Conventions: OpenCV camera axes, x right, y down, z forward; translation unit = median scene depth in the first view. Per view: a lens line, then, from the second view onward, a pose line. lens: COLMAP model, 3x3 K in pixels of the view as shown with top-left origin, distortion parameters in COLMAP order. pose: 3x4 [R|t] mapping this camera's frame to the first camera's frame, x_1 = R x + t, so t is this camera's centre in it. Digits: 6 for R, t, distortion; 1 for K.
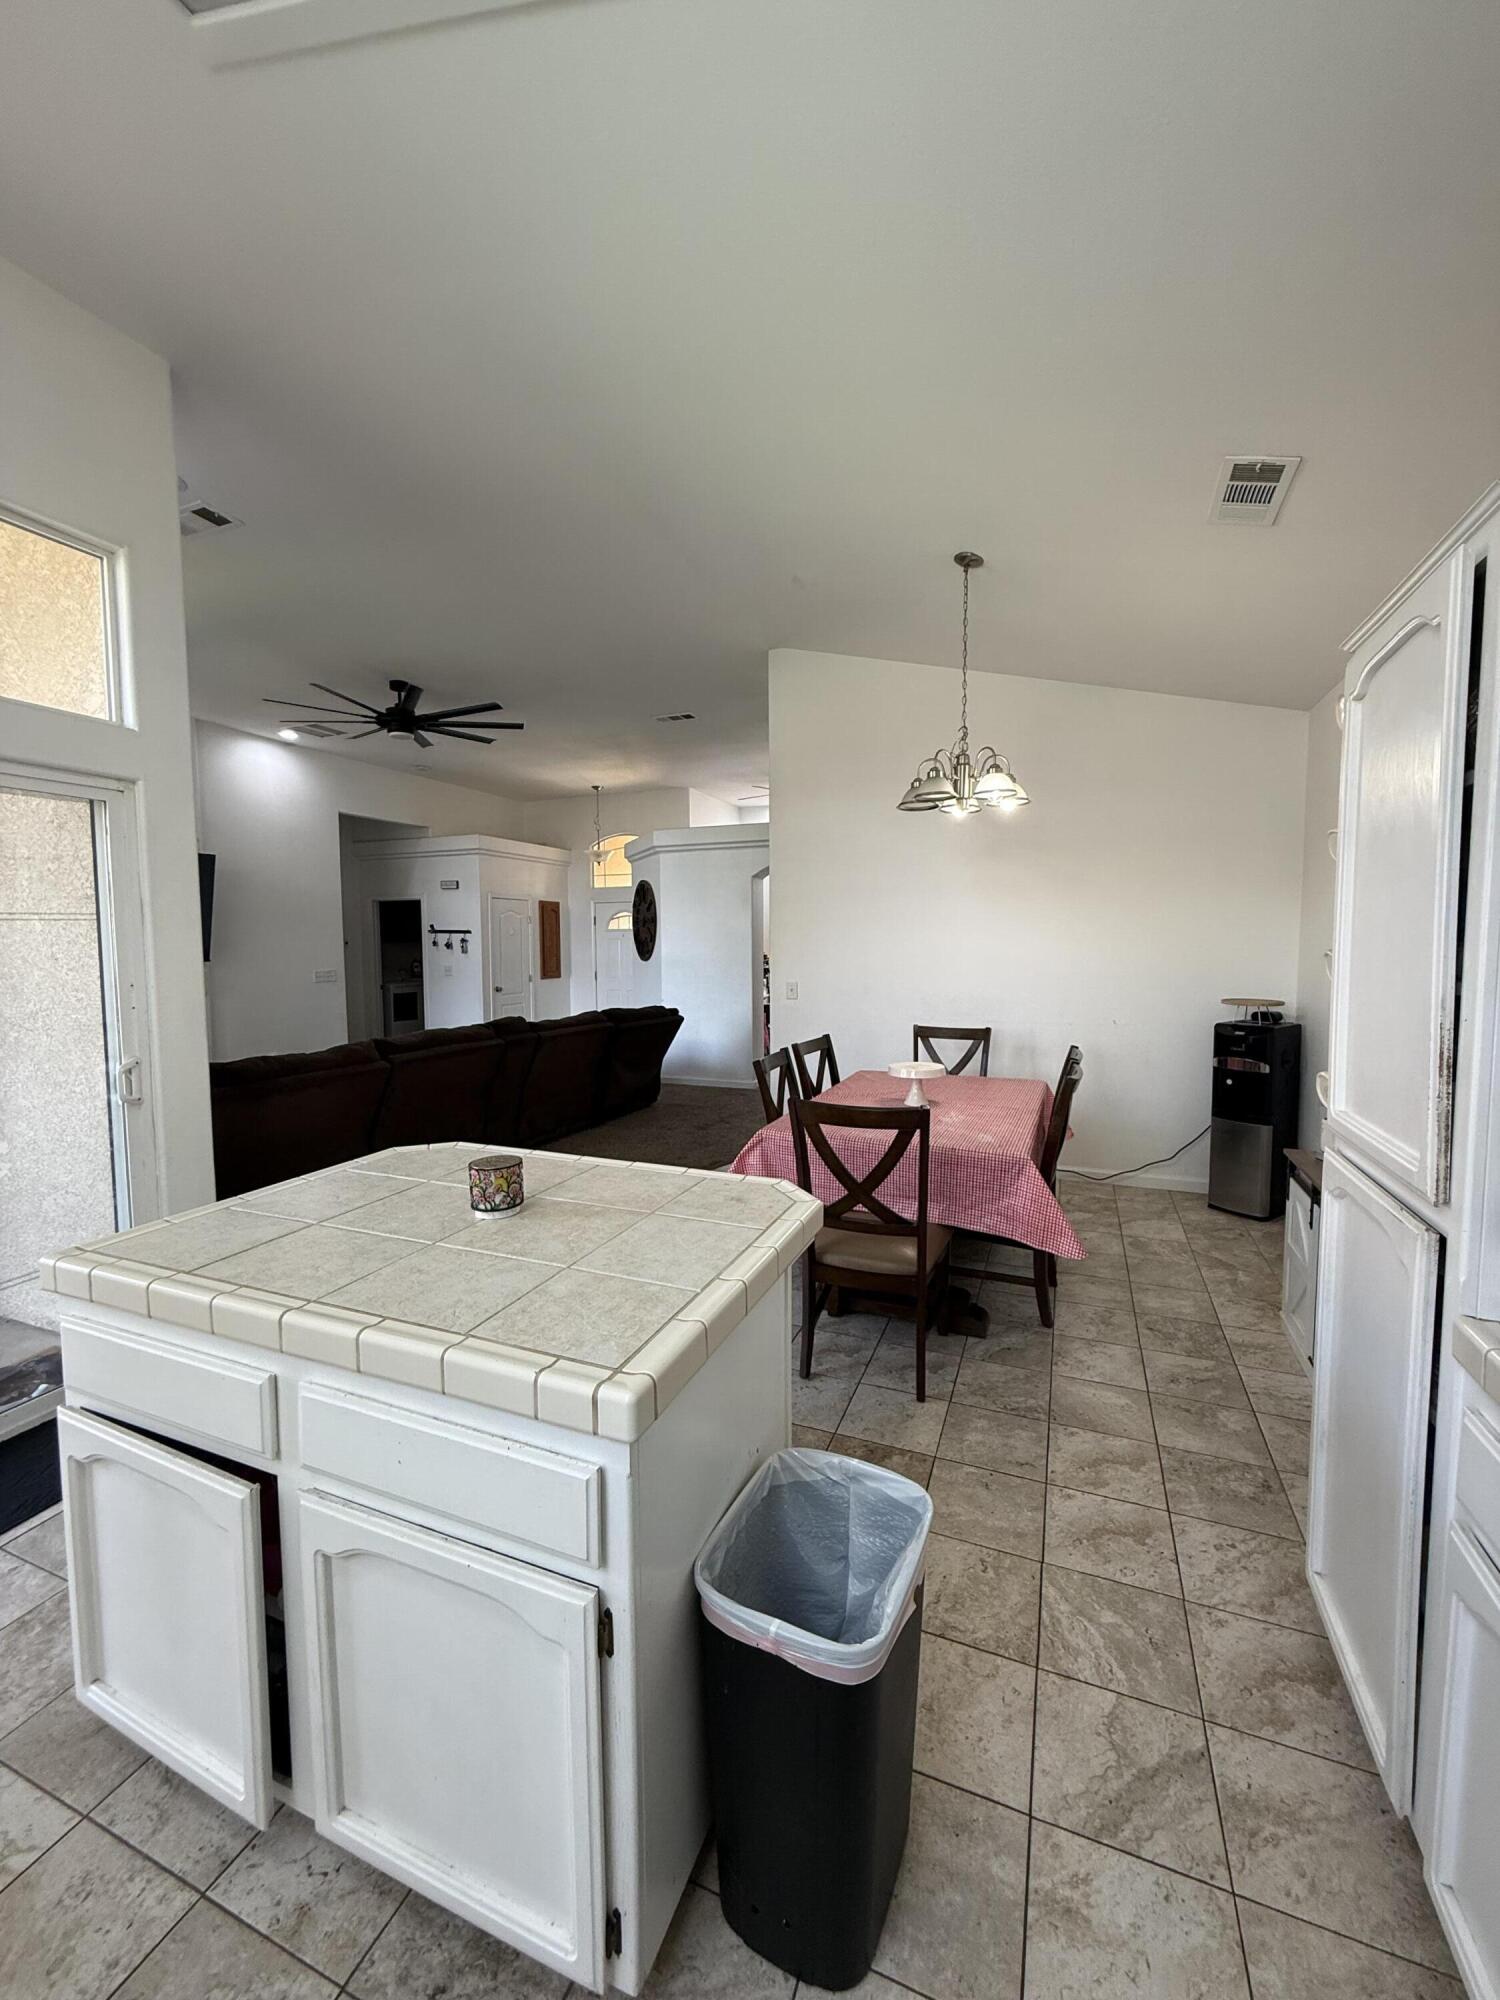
lens RADIAL K [[797.6, 0, 750.8], [0, 797.6, 996.9], [0, 0, 1]] dist [-0.001941, 0.000210]
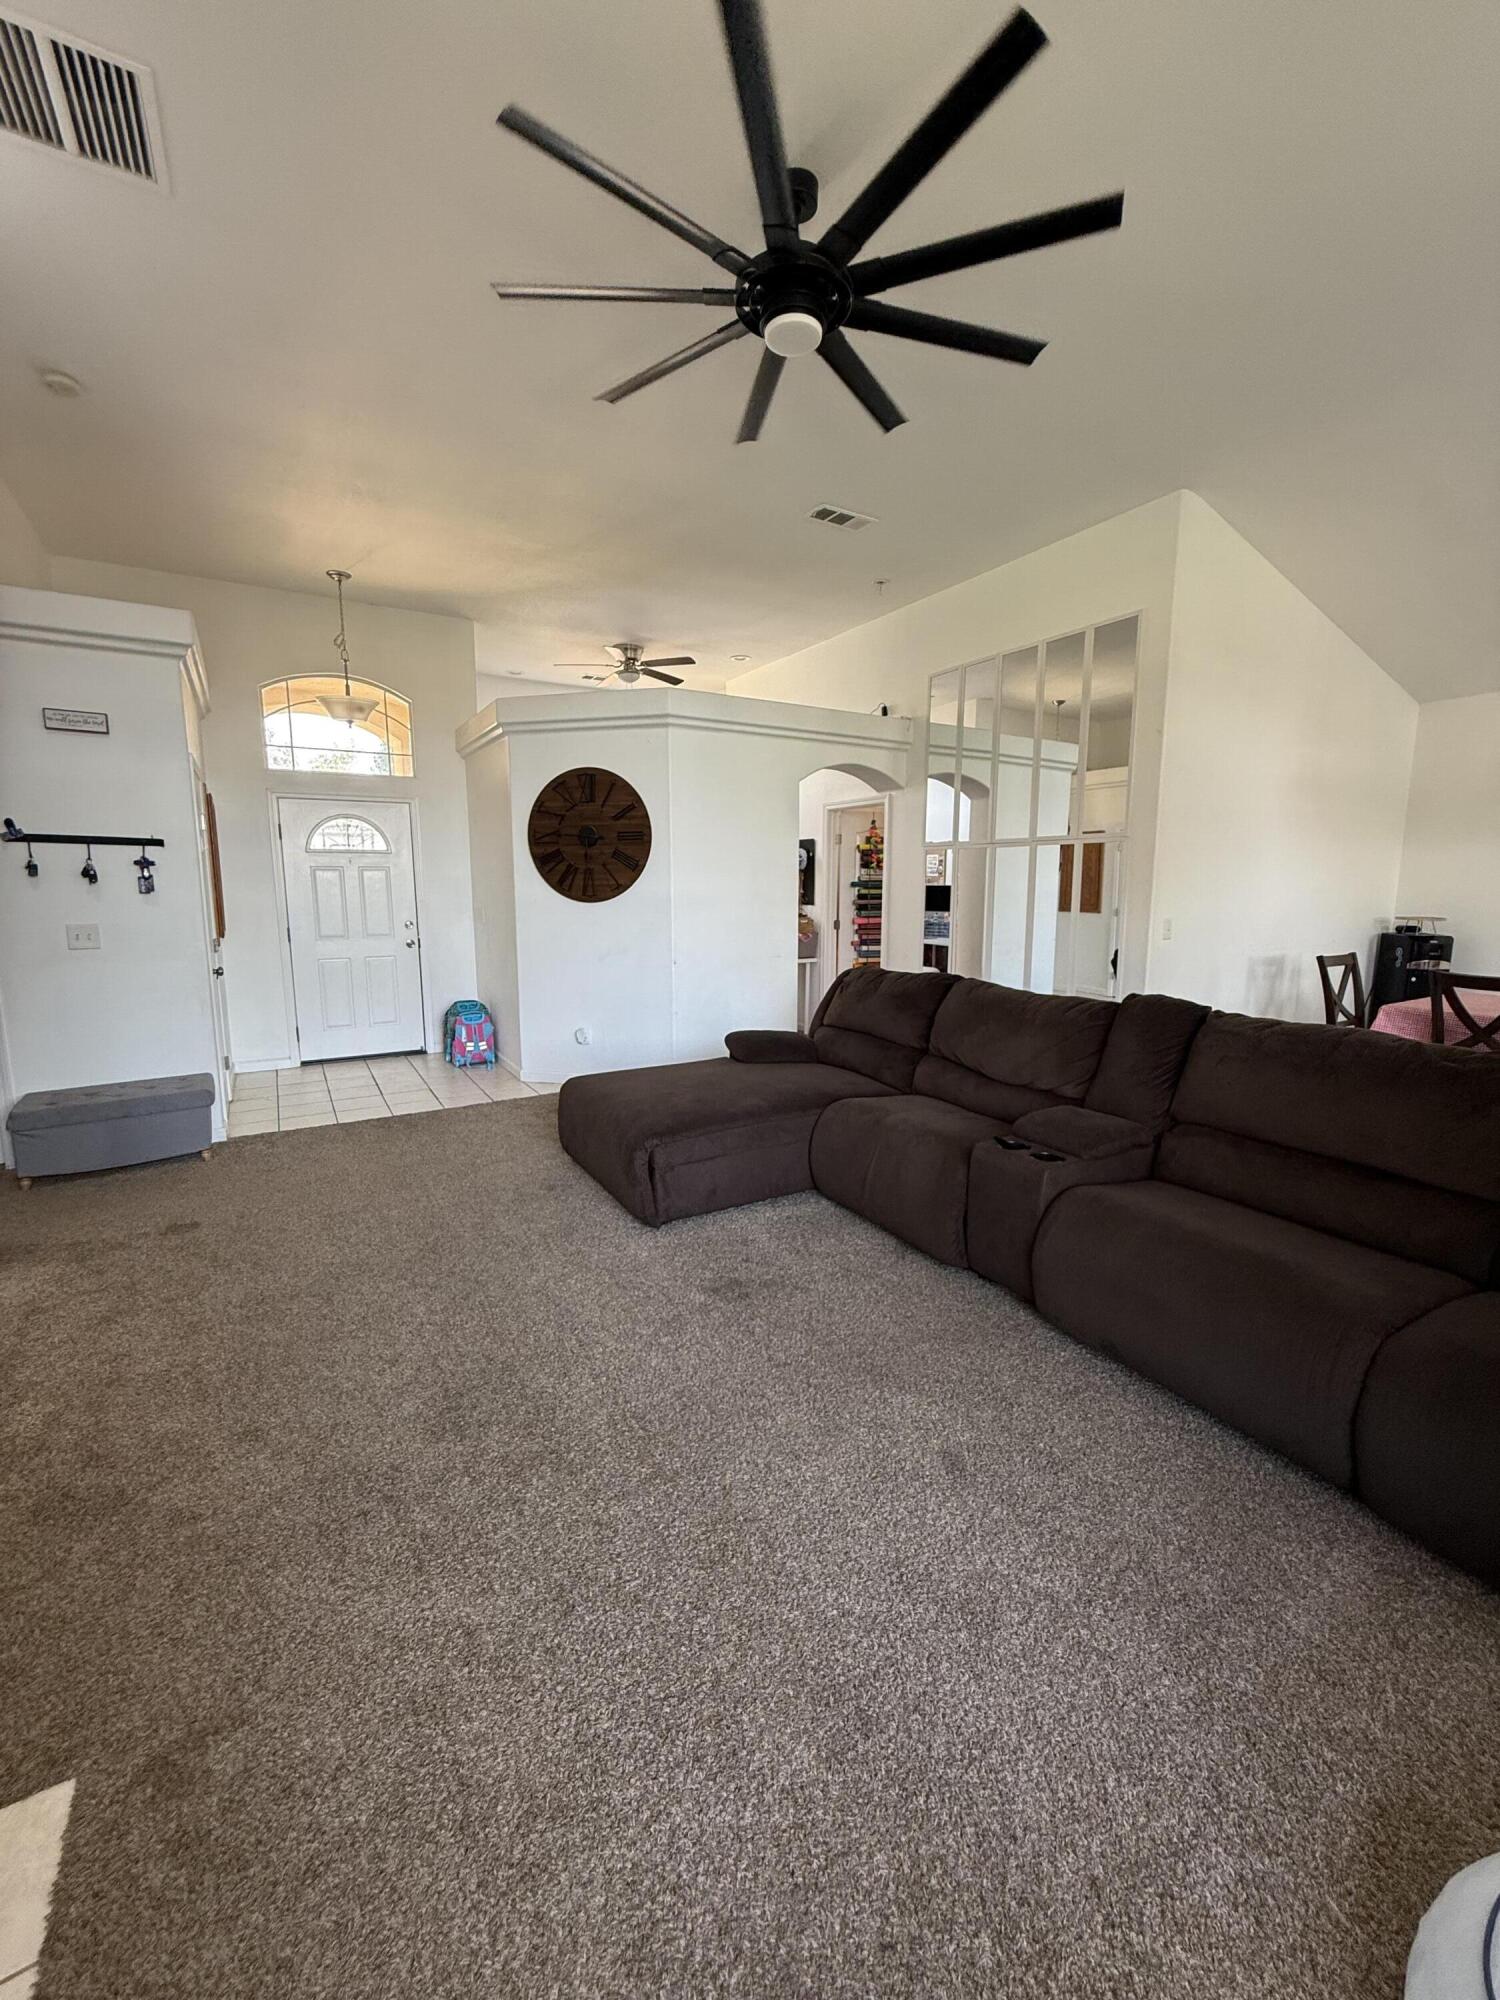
lens RADIAL K [[796.6, 0, 750.9], [0, 796.6, 997.1], [0, 0, 1]] dist [0.000253, 0.000141]
pose [[0.600111, -0.111214, 0.792148, -1.118614], [0.053258, 0.993646, 0.099157, -0.054529], [-0.798142, -0.017317, 0.602221, 1.072765]]
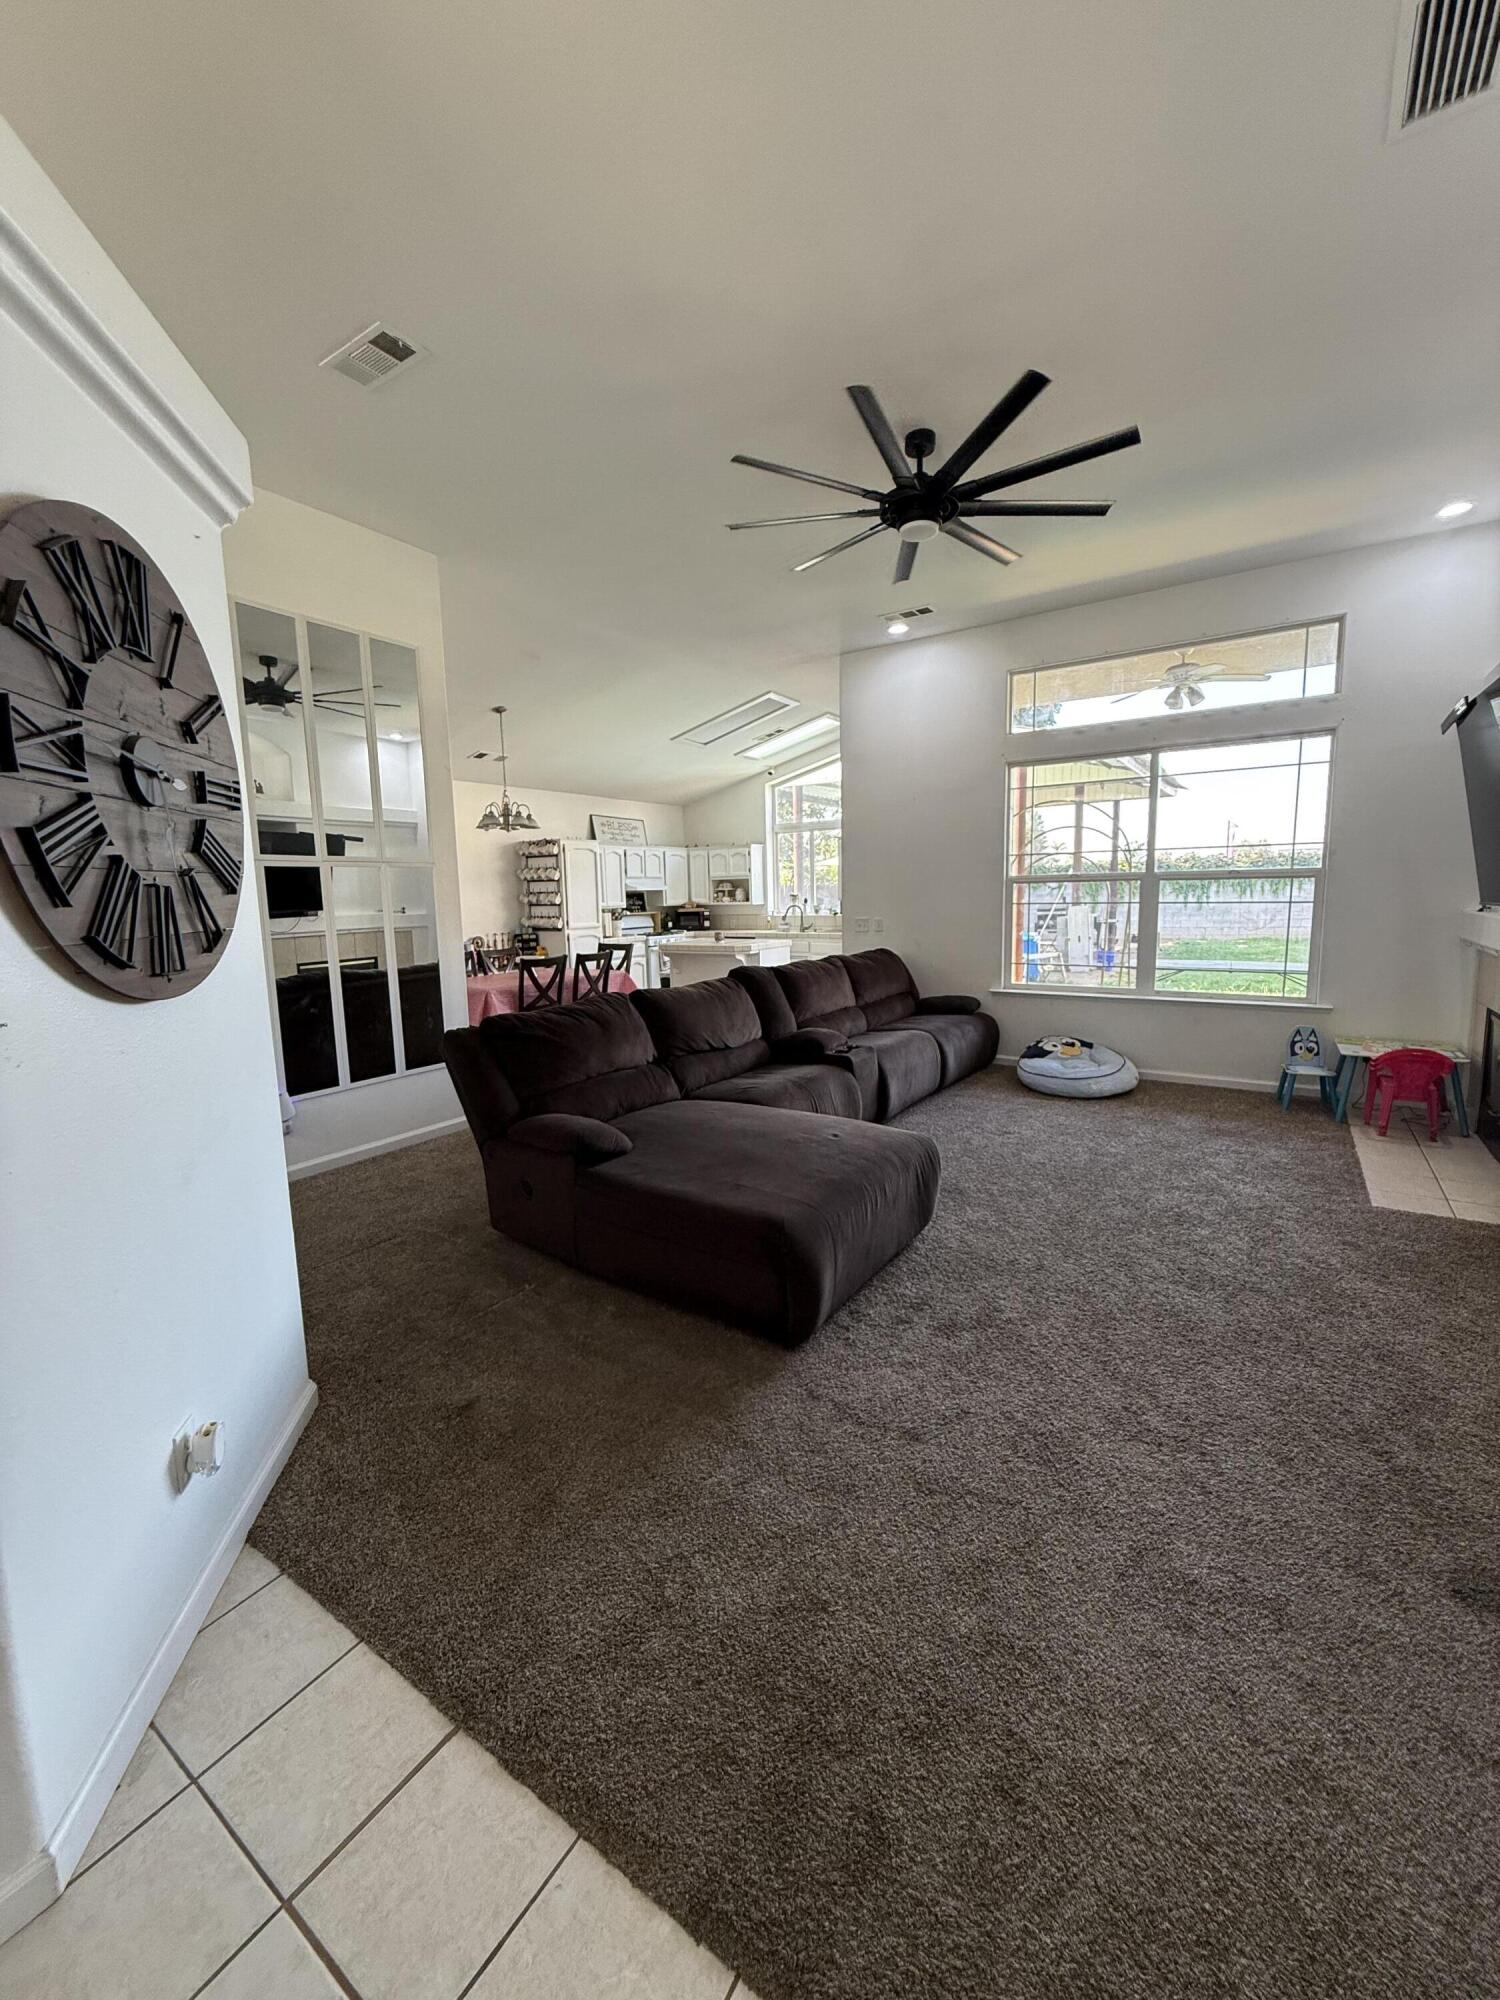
lens RADIAL K [[796.6, 0, 750.9], [0, 796.6, 997.1], [0, 0, 1]] dist [0.000253, 0.000141]
pose [[-0.979017, 0.001094, 0.203775, -0.608654], [0.042251, 0.979345, 0.197734, -0.152814], [-0.199350, 0.202194, -0.958841, 2.317195]]
